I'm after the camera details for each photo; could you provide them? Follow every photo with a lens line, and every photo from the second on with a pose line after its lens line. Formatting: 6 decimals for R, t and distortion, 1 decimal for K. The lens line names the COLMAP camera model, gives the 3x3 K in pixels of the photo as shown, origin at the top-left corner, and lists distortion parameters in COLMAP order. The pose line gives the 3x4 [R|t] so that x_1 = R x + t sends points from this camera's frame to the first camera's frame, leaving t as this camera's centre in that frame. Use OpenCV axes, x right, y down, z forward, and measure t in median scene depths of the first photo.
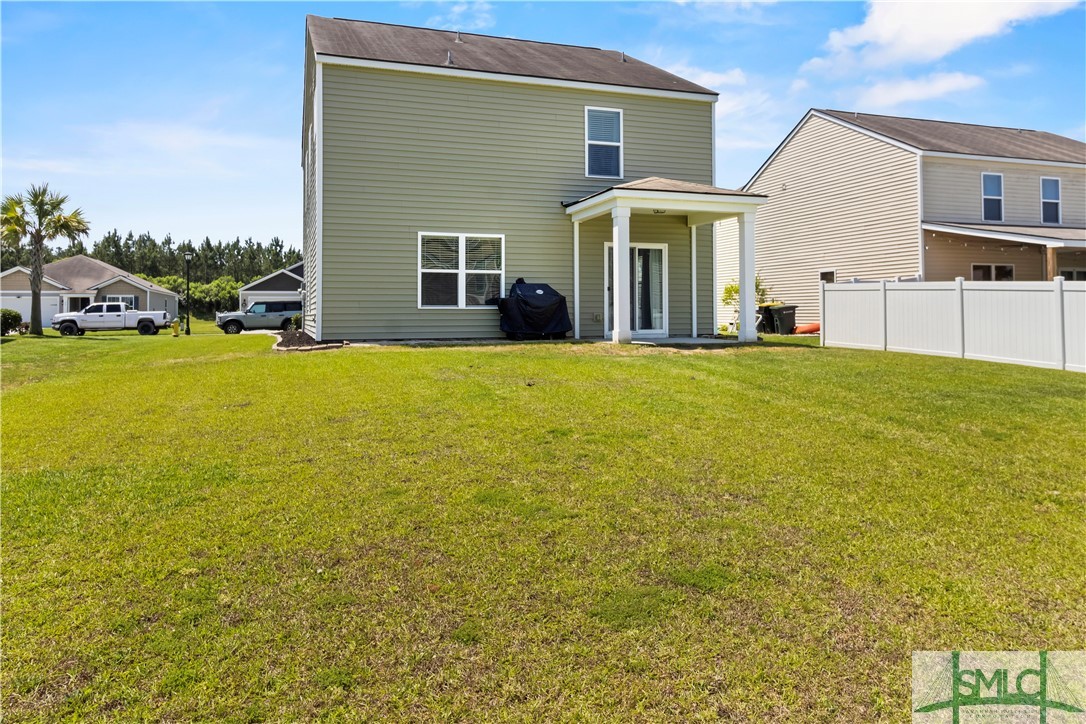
lens RADIAL K [[776.1, 0, 544.0], [0, 776.1, 312.3], [0, 0, 1]] dist [-0.009679, -0.002123]
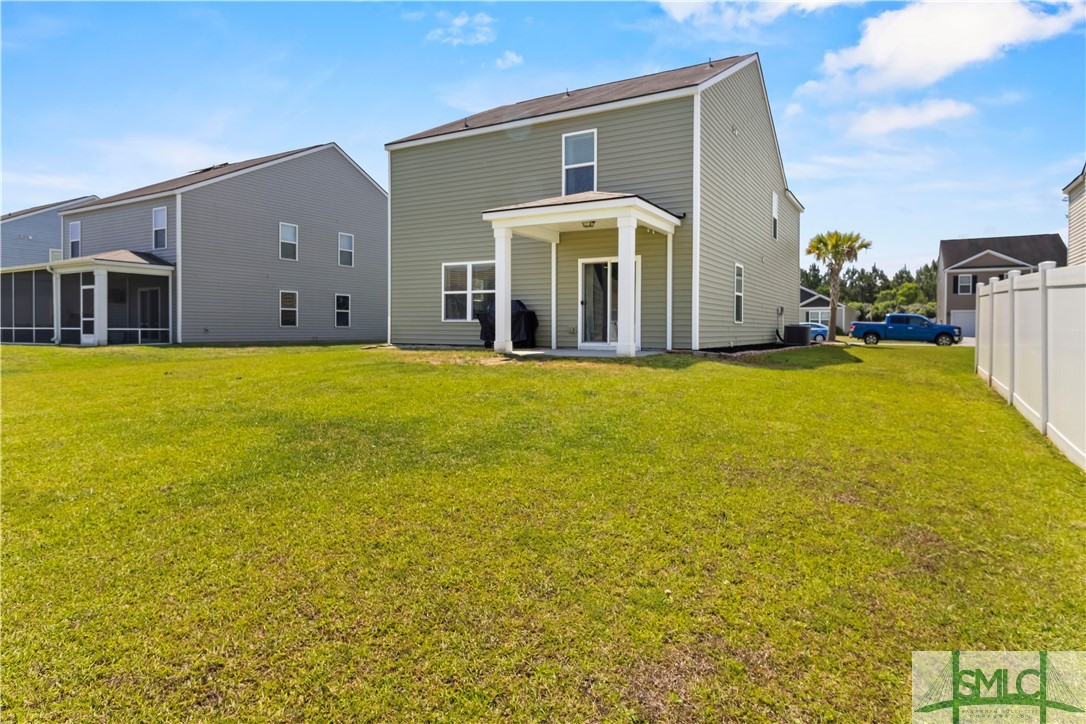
lens RADIAL K [[621.8, 0, 541.5], [0, 621.8, 341.1], [0, 0, 1]] dist [-0.000991, -0.000172]
pose [[0.654474, 0.022438, -0.755752, 0.699881], [-0.003061, 0.999630, 0.027028, -0.000934], [0.756079, -0.015376, 0.654300, 0.406394]]
